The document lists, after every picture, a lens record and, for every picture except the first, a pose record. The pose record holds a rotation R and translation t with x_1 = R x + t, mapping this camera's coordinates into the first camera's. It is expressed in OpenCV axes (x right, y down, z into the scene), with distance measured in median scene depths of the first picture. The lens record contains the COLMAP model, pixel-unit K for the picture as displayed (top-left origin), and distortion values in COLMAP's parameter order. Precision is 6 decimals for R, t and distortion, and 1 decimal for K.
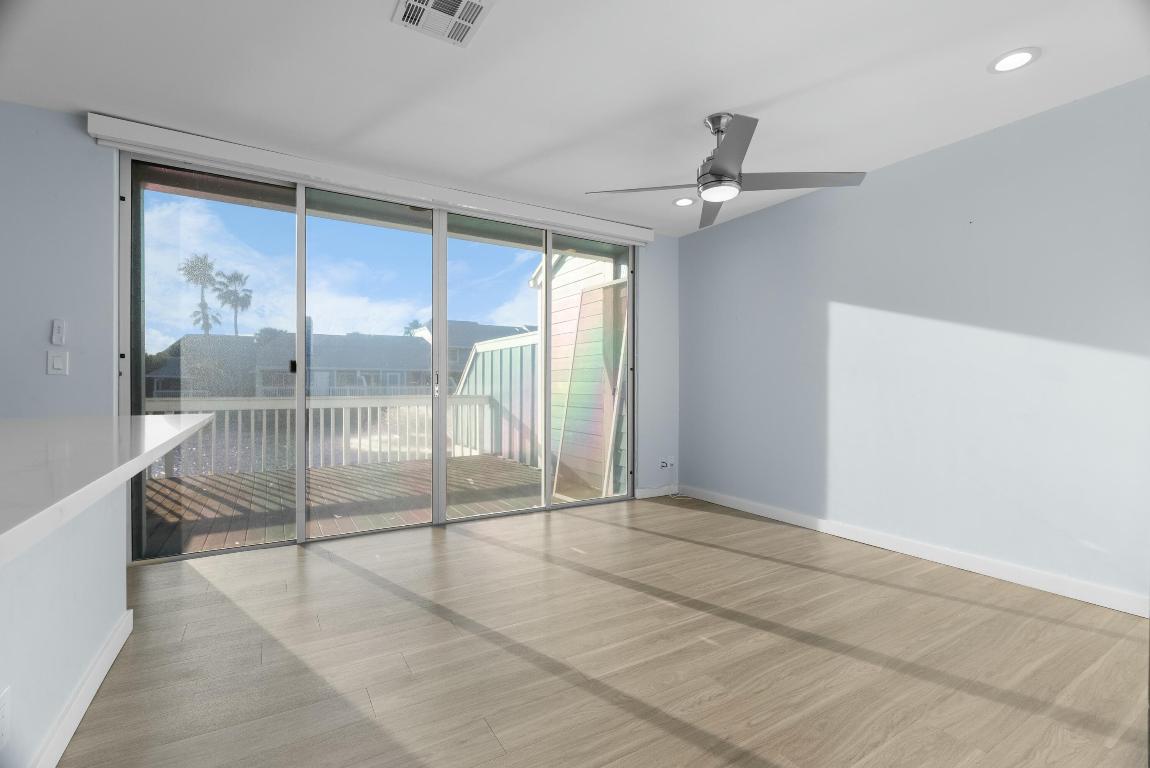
lens RADIAL K [[516.3, 0, 572.8], [0, 516.3, 383.8], [0, 0, 1]] dist [-0.010514, 0.001816]
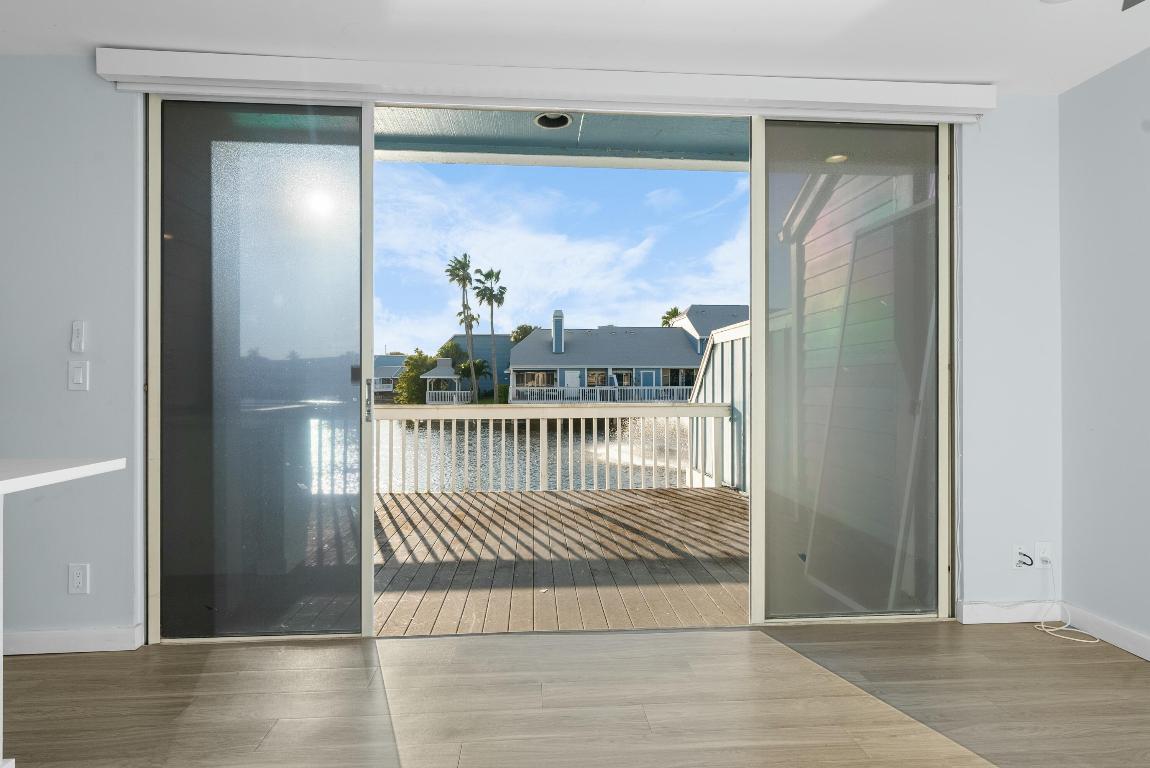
lens RADIAL K [[618.5, 0, 576.0], [0, 618.5, 382.3], [0, 0, 1]] dist [0.007113, -0.002074]
pose [[0.893412, -0.005411, -0.449206, 0.032125], [0.005664, 0.999984, -0.000780, -0.007595], [0.449203, -0.001847, 0.893428, 0.148134]]
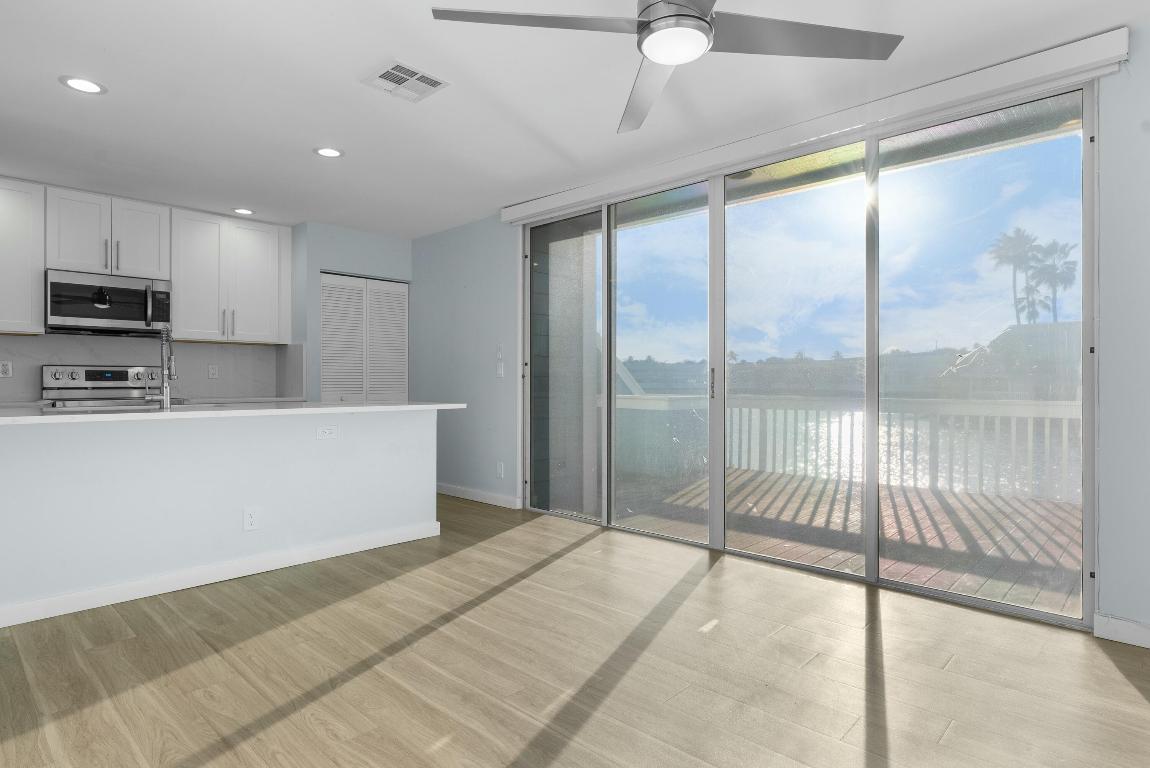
lens RADIAL K [[618.5, 0, 577.5], [0, 618.5, 380.3], [0, 0, 1]] dist [0.007113, -0.002074]
pose [[0.264411, -0.004690, -0.964399, 0.276328], [-0.001834, 0.999984, -0.005366, 0.000319], [0.964408, 0.003187, 0.264398, 0.216517]]
